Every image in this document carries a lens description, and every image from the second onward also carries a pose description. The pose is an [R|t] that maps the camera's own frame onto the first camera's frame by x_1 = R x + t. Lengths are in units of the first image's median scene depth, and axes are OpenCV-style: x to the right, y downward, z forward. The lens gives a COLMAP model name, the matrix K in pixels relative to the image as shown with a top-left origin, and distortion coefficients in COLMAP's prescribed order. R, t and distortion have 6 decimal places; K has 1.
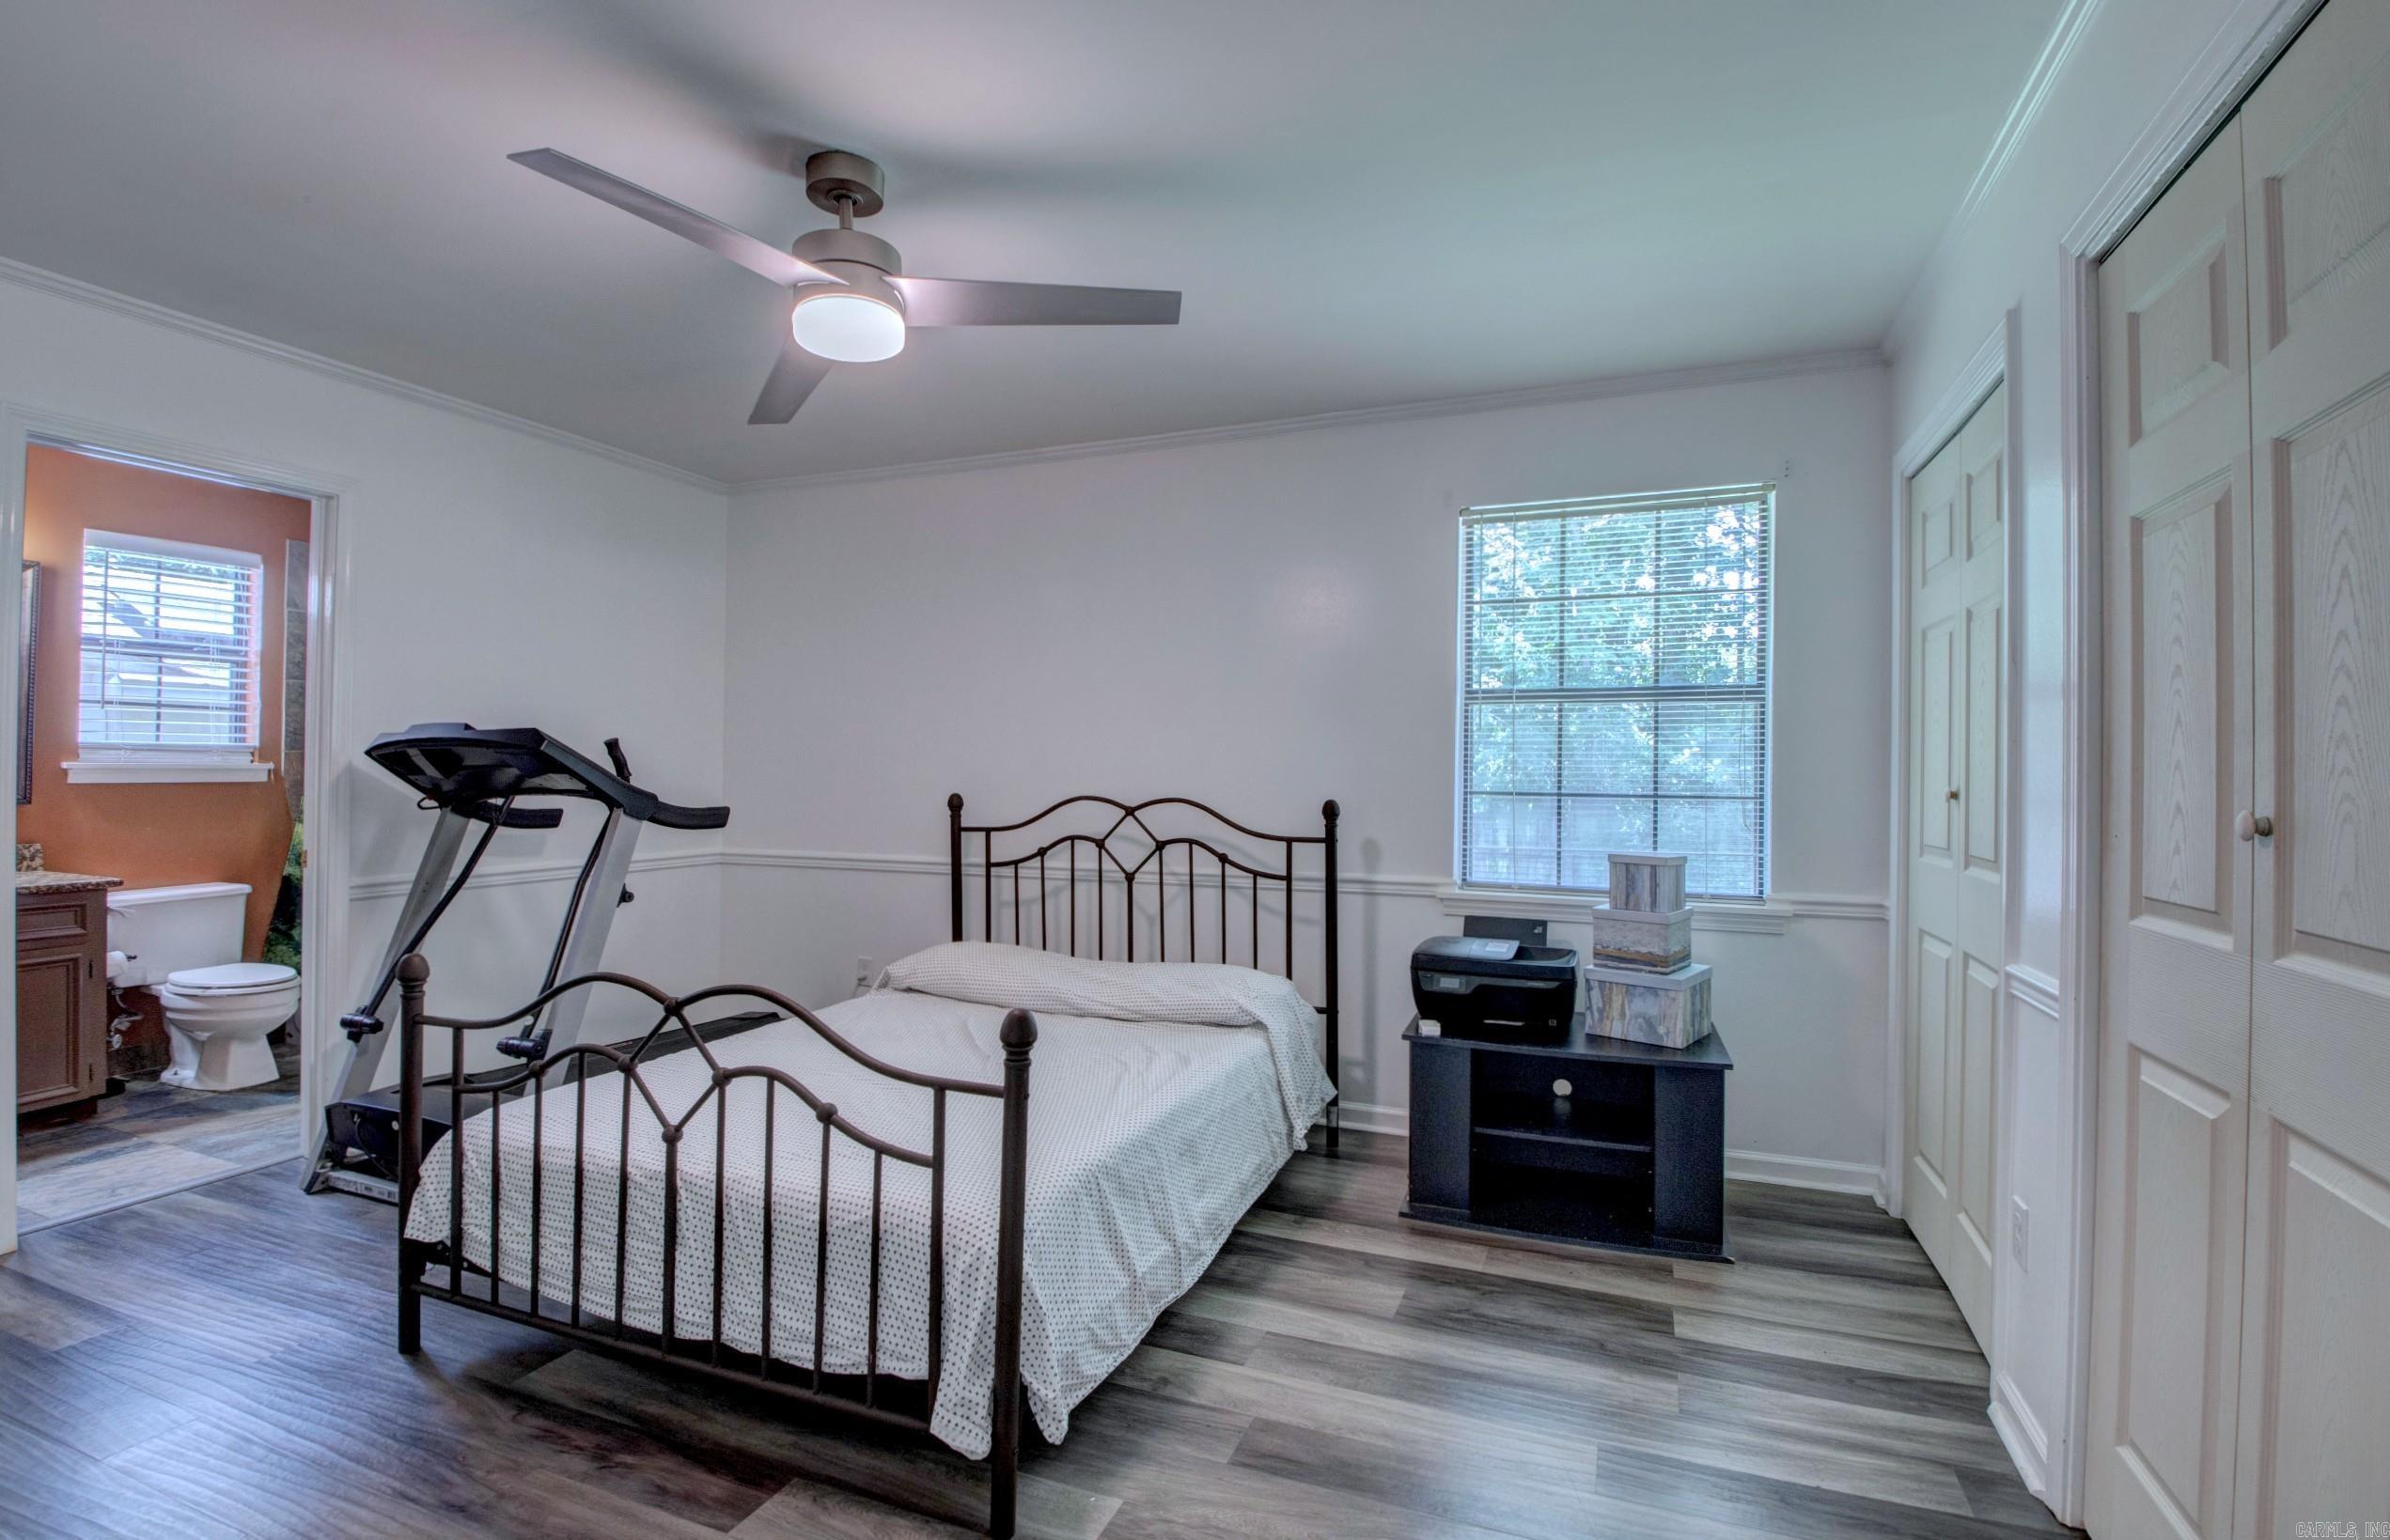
lens RADIAL K [[1116.8, 0, 1186.1], [0, 1116.8, 757.6], [0, 0, 1]] dist [0.003476, -0.017114]
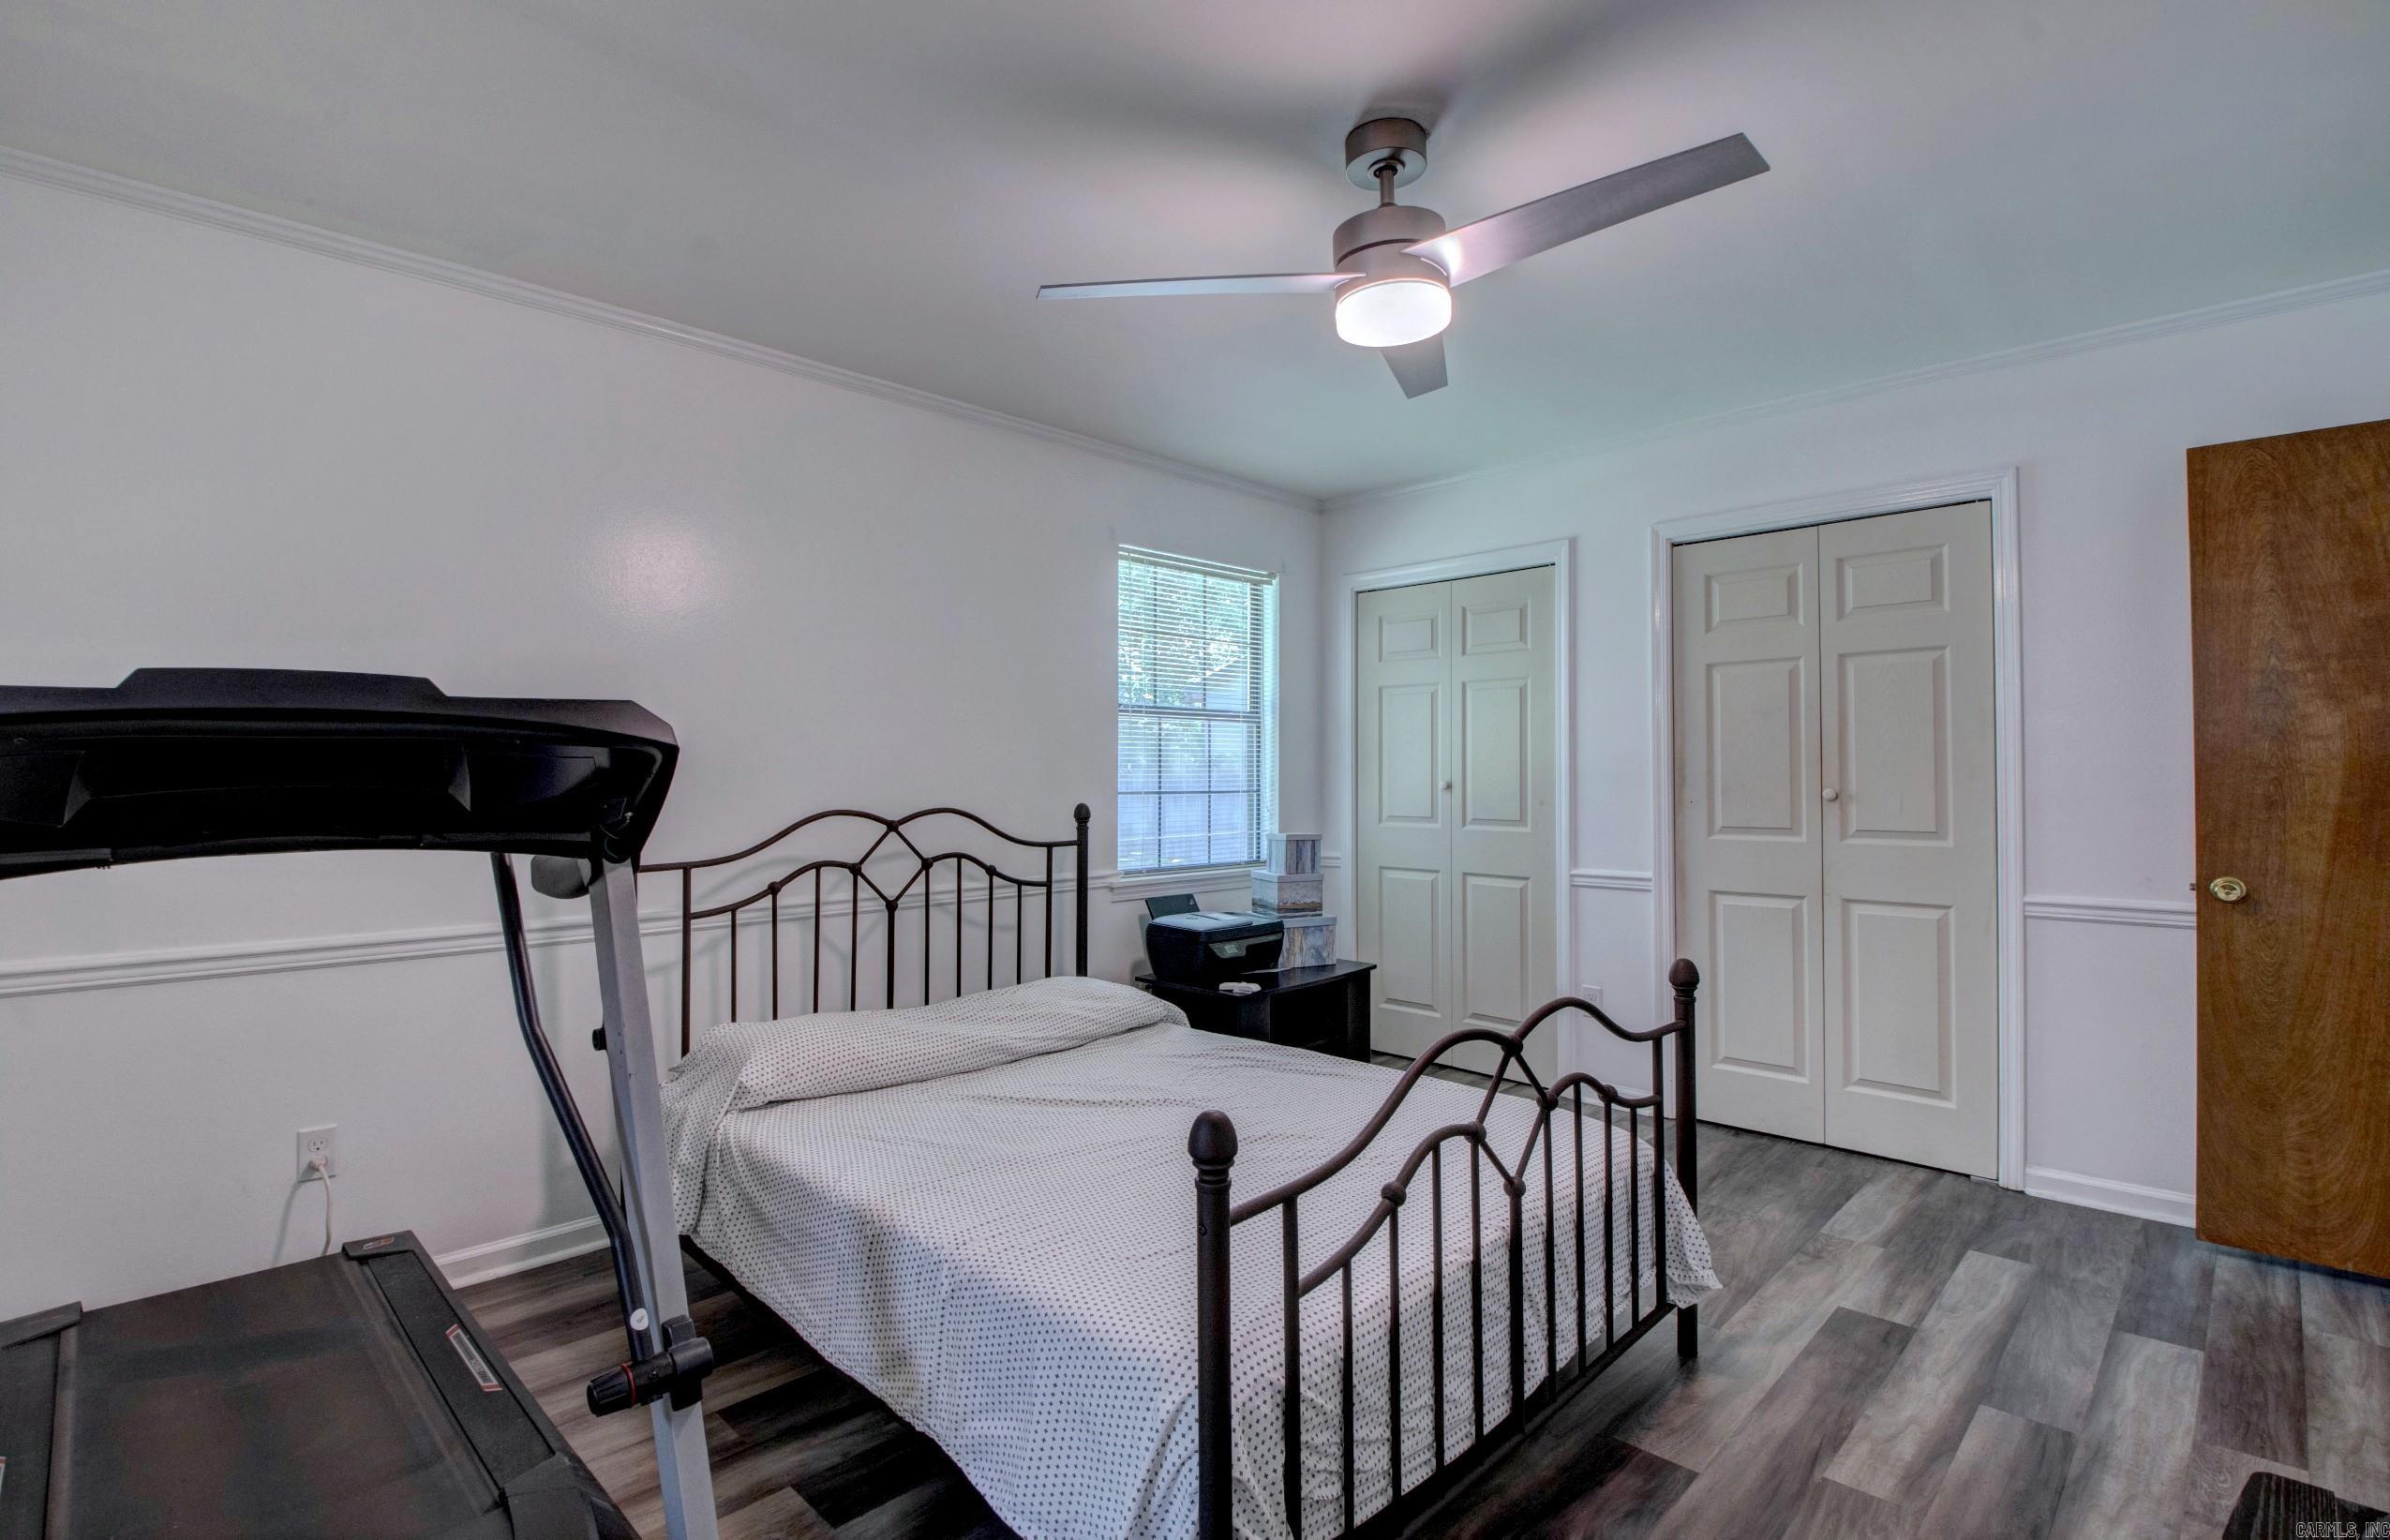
lens RADIAL K [[1117.0, 0, 1186.1], [0, 1117.0, 757.6], [0, 0, 1]] dist [0.003476, -0.017114]
pose [[0.383031, -0.001568, 0.923734, -0.782333], [-0.012738, 0.999895, 0.006980, -0.013149], [-0.923648, -0.014440, 0.382970, 0.501888]]
